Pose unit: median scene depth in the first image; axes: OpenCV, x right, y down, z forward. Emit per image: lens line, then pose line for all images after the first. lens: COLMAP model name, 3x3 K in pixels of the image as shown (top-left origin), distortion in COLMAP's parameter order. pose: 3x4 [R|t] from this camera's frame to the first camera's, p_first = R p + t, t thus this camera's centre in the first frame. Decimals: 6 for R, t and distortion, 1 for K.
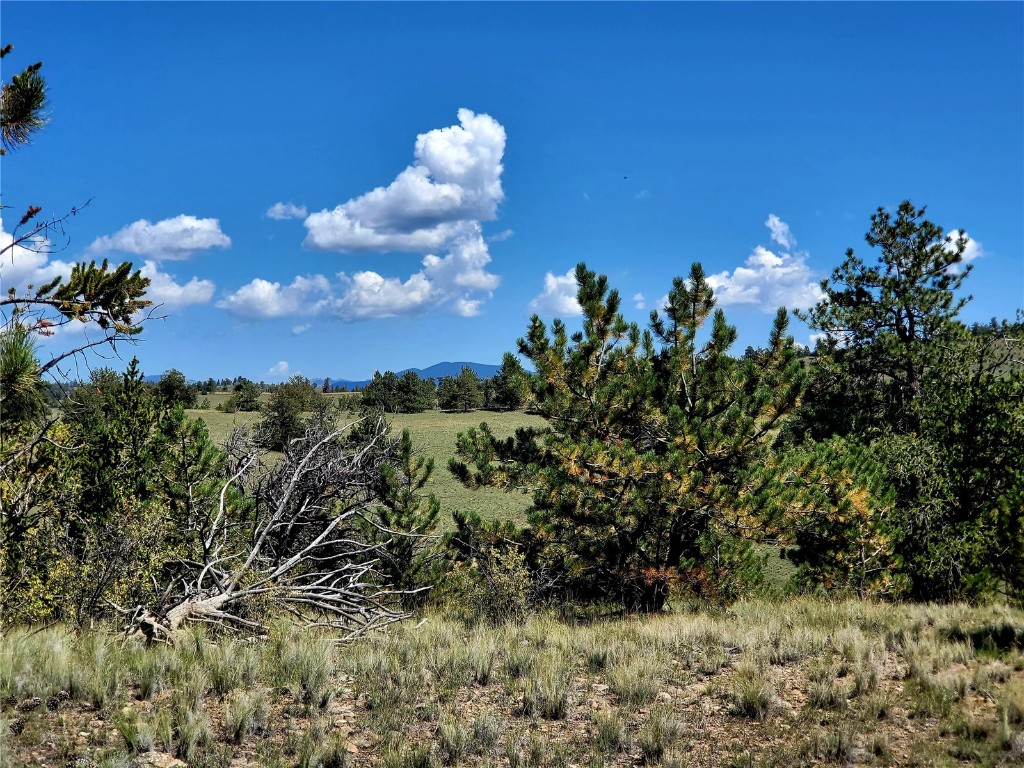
lens RADIAL K [[1547.5, 0, 506.4], [0, 1547.5, 365.3], [0, 0, 1]] dist [0.107252, 0.000000]
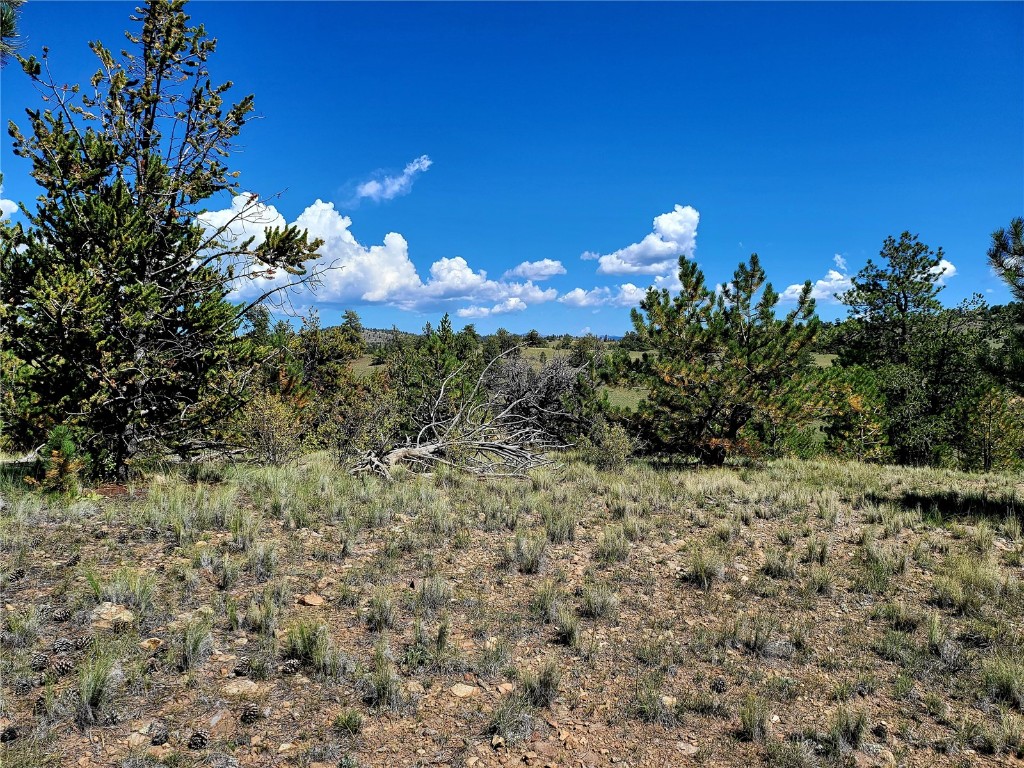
lens RADIAL K [[707.0, 0, 523.4], [0, 707.0, 370.9], [0, 0, 1]] dist [0.052071, -0.052399]
pose [[0.970069, 0.025496, -0.241487, 0.051009], [-0.011460, 0.998171, 0.059351, 0.010883], [0.242559, -0.054807, 0.968587, 0.150542]]
